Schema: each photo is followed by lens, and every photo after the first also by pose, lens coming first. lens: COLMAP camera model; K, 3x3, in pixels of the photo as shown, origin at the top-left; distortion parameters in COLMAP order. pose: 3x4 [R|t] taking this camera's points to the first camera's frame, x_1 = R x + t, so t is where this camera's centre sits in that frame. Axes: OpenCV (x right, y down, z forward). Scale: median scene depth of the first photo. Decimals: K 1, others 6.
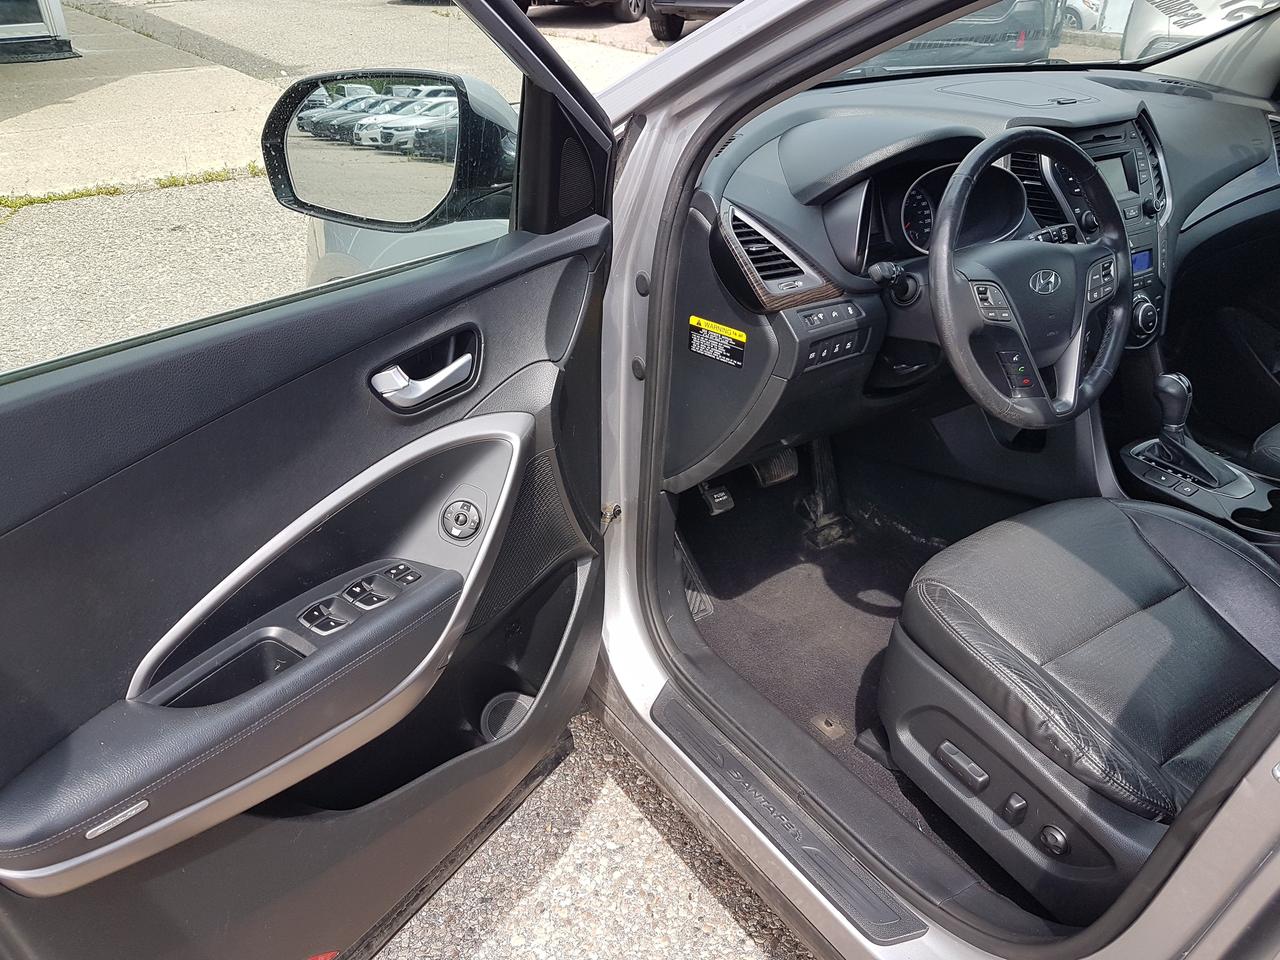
lens RADIAL K [[1001.7, 0, 643.5], [0, 1001.7, 491.2], [0, 0, 1]] dist [-0.016188, -0.013273]
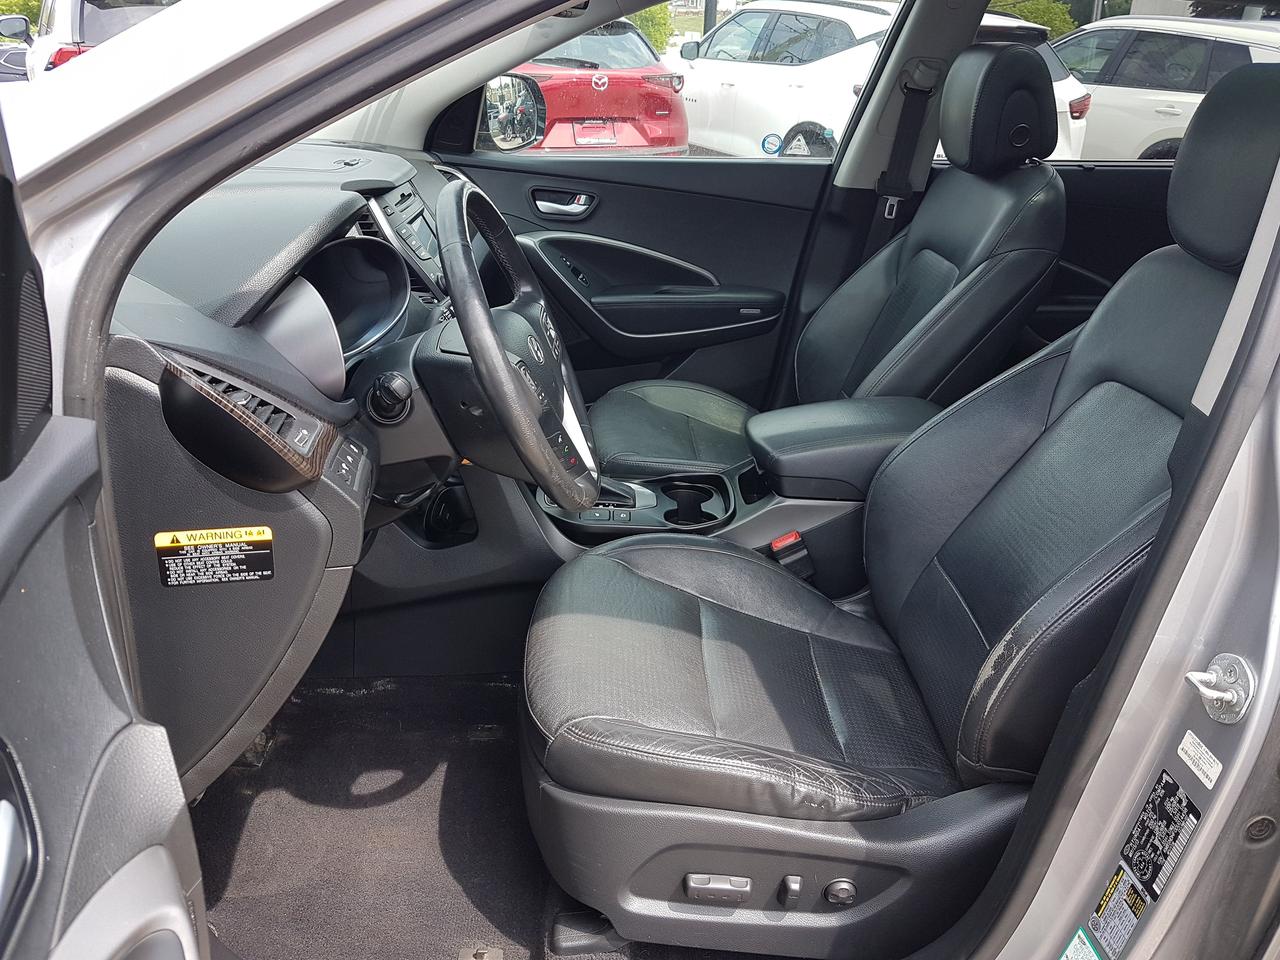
lens RADIAL K [[1001.7, 0, 643.5], [0, 1001.7, 491.2], [0, 0, 1]] dist [-0.016188, -0.013273]
pose [[0.543085, -0.329961, 0.772130, -0.258284], [0.387867, 0.914151, 0.117842, -0.159083], [-0.744727, 0.235486, 0.624443, 0.400946]]
